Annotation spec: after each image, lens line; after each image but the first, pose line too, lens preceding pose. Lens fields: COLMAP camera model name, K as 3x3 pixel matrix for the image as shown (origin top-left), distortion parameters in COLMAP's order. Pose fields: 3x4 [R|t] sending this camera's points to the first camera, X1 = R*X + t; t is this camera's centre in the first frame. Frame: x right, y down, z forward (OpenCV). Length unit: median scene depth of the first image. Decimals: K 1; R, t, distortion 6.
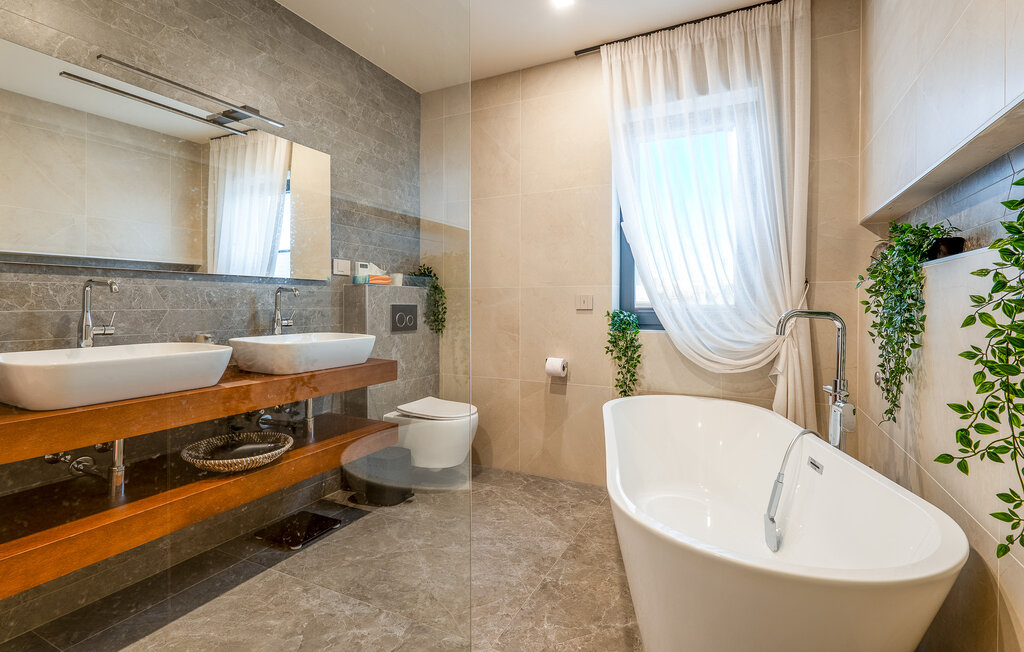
lens RADIAL K [[476.5, 0, 511.7], [0, 476.5, 313.9], [0, 0, 1]] dist [-0.002302, 0.000459]
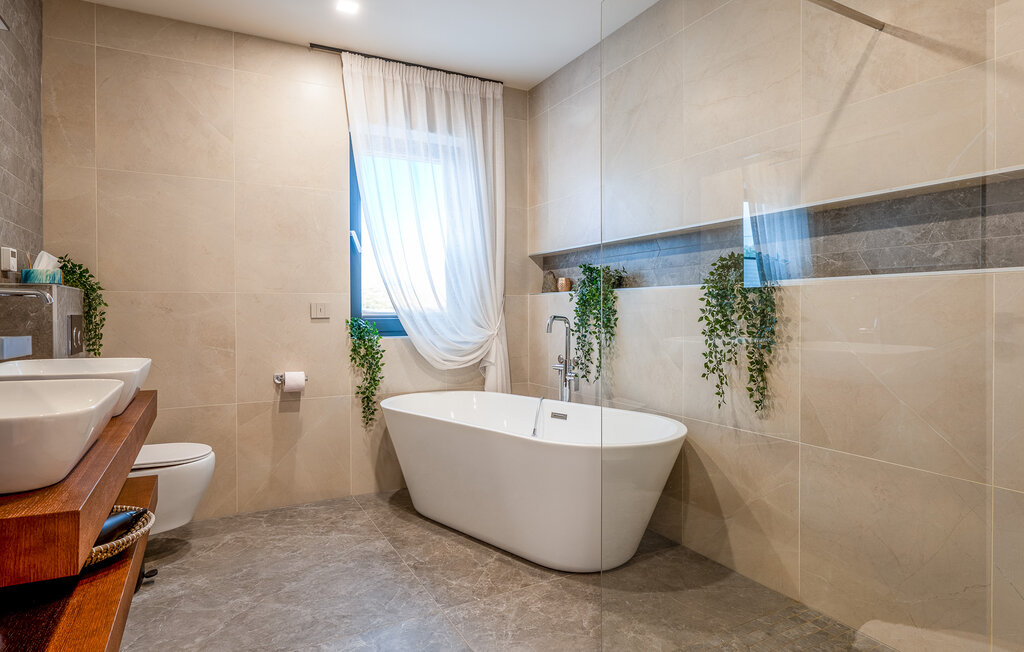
lens RADIAL K [[577.4, 0, 512.0], [0, 577.4, 326.0], [0, 0, 1]] dist [-0.000013, 0.000403]
pose [[0.577454, -0.025149, 0.816036, -0.645614], [0.019827, 0.999663, 0.016778, -0.006004], [-0.816182, 0.006491, 0.577758, 0.025913]]
